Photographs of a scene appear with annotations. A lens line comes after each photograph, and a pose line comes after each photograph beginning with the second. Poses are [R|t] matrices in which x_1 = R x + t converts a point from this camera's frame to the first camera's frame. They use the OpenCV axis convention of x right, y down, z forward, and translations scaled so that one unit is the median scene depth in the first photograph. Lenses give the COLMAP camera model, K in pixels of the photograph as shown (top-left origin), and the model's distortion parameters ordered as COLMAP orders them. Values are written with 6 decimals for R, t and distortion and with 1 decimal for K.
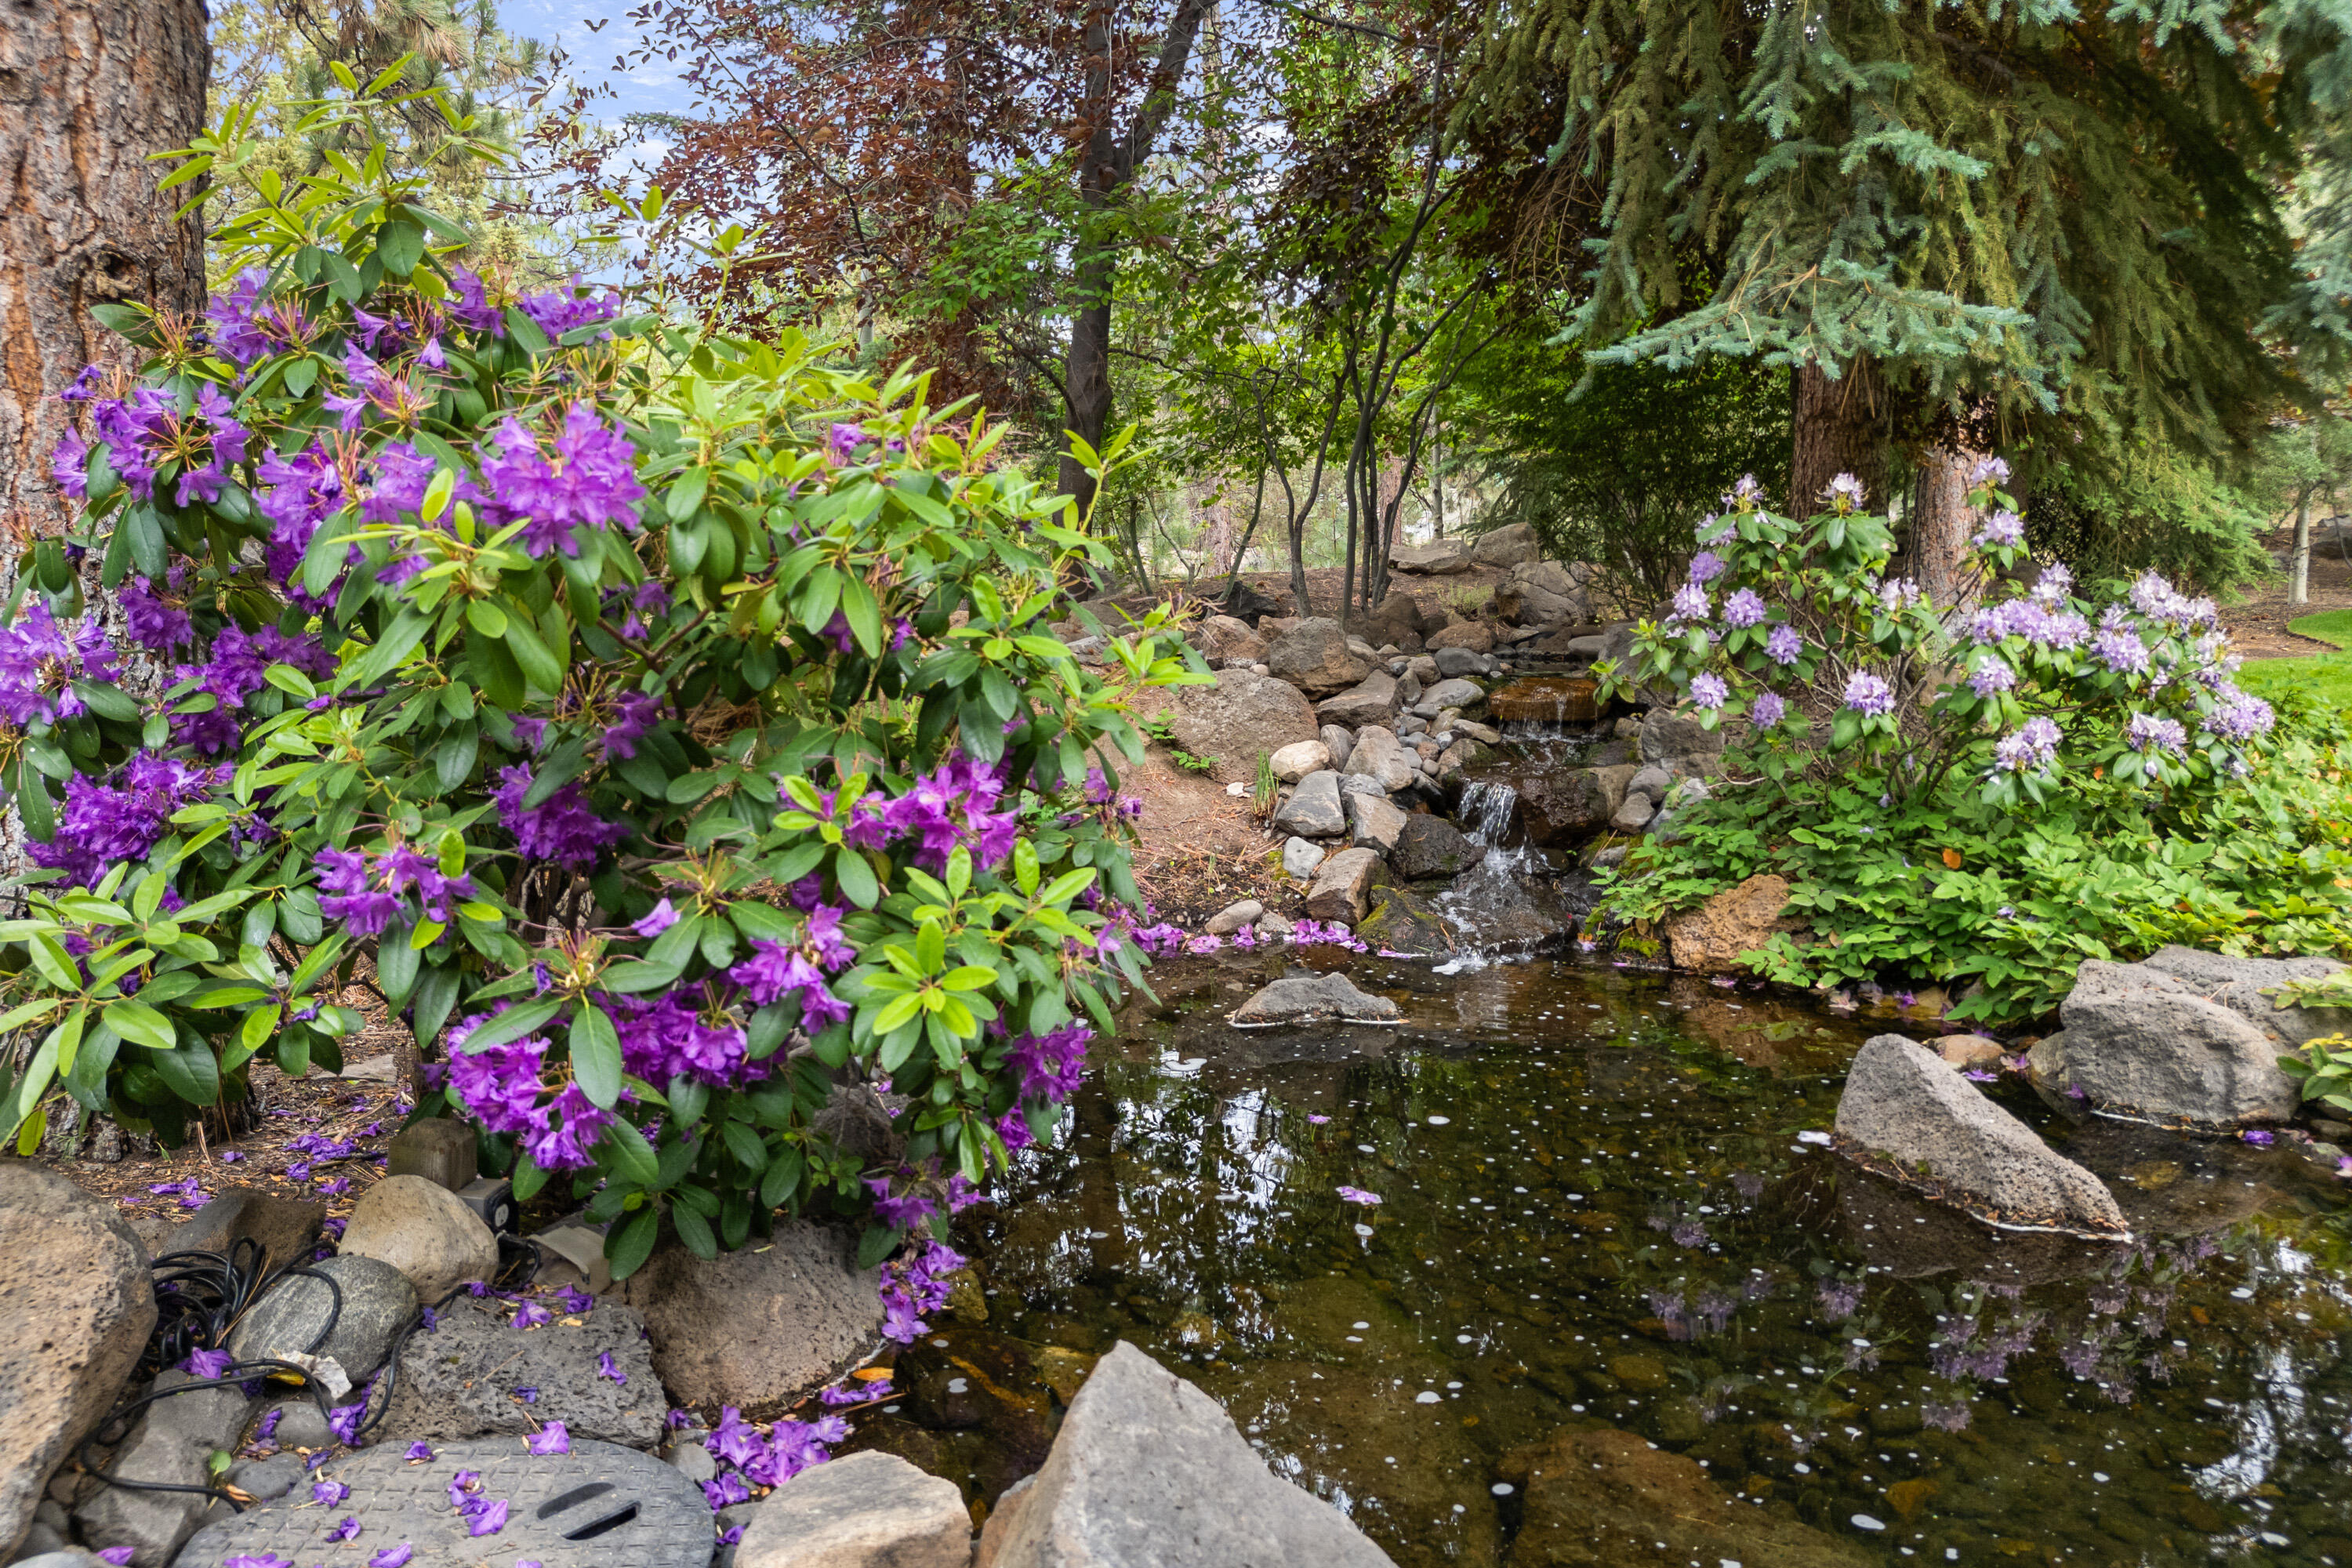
lens RADIAL K [[1695.0, 0, 1174.5], [0, 1695.0, 776.0], [0, 0, 1]] dist [0.102344, -0.095493]
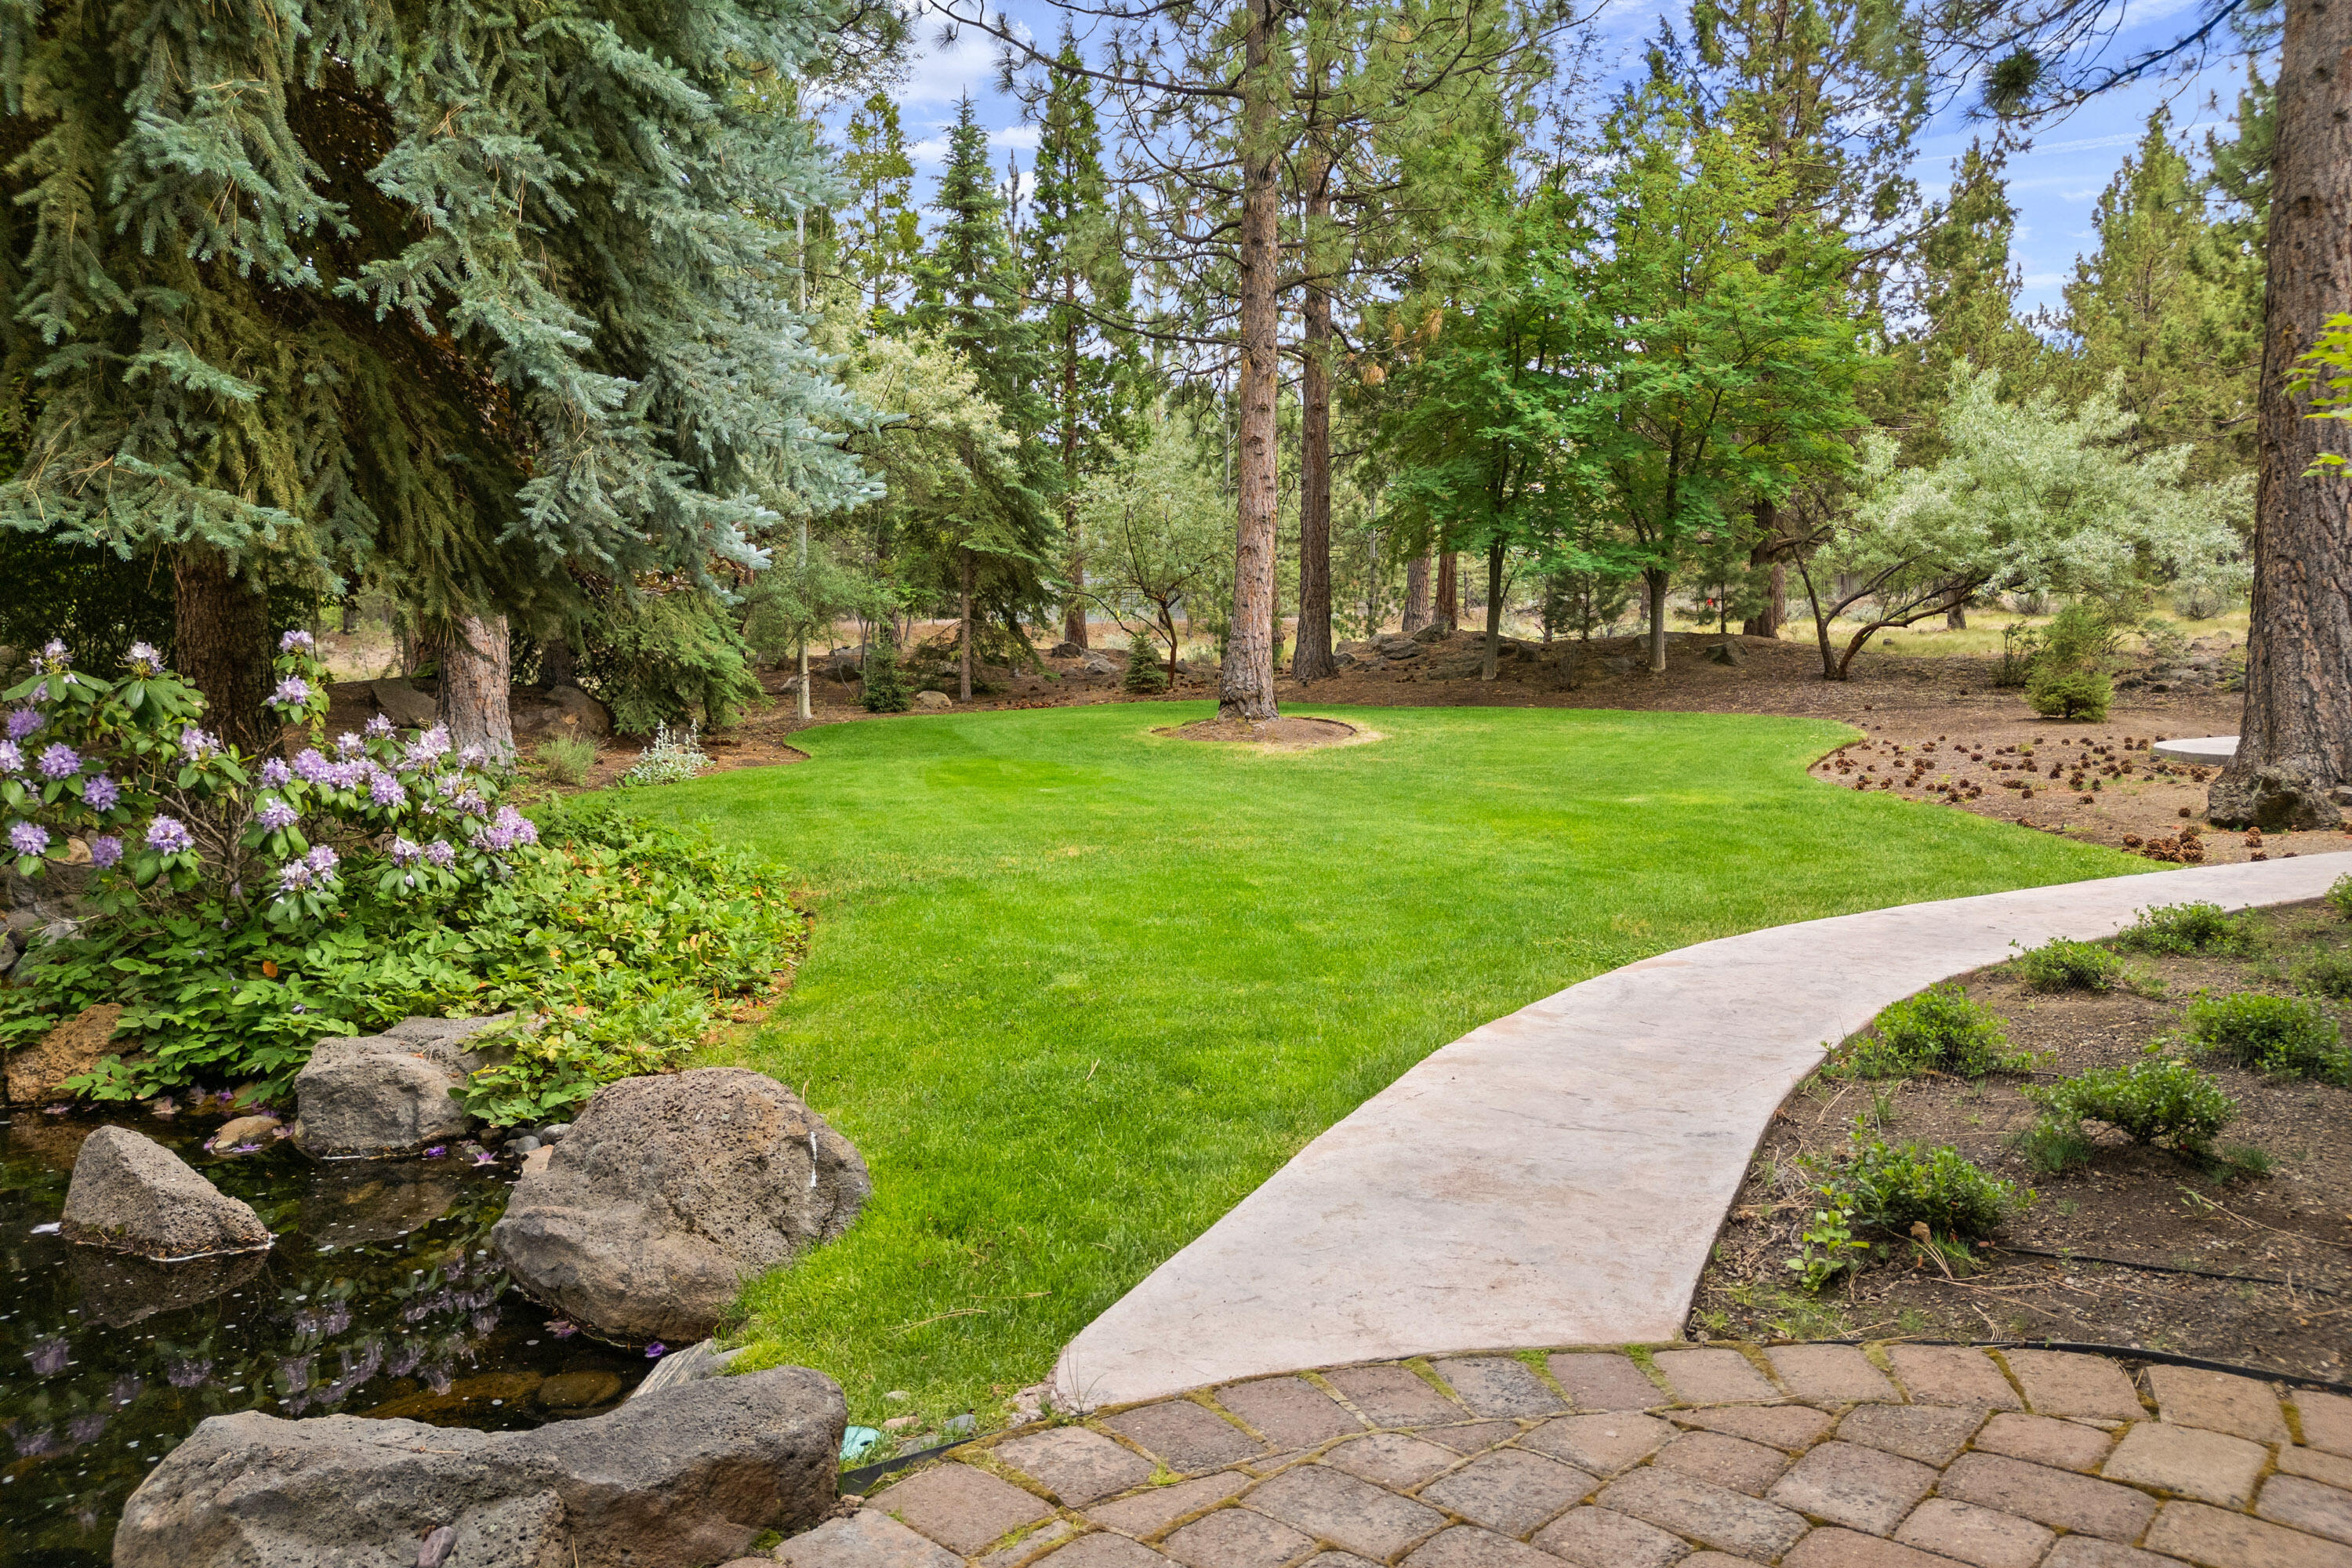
lens RADIAL K [[1695.0, 0, 1174.5], [0, 1695.0, 776.0], [0, 0, 1]] dist [0.102344, -0.095493]
pose [[0.738149, -0.040785, 0.673403, 0.116271], [0.084029, 0.995956, -0.031788, 0.006168], [-0.669384, 0.080050, 0.738591, -0.296633]]
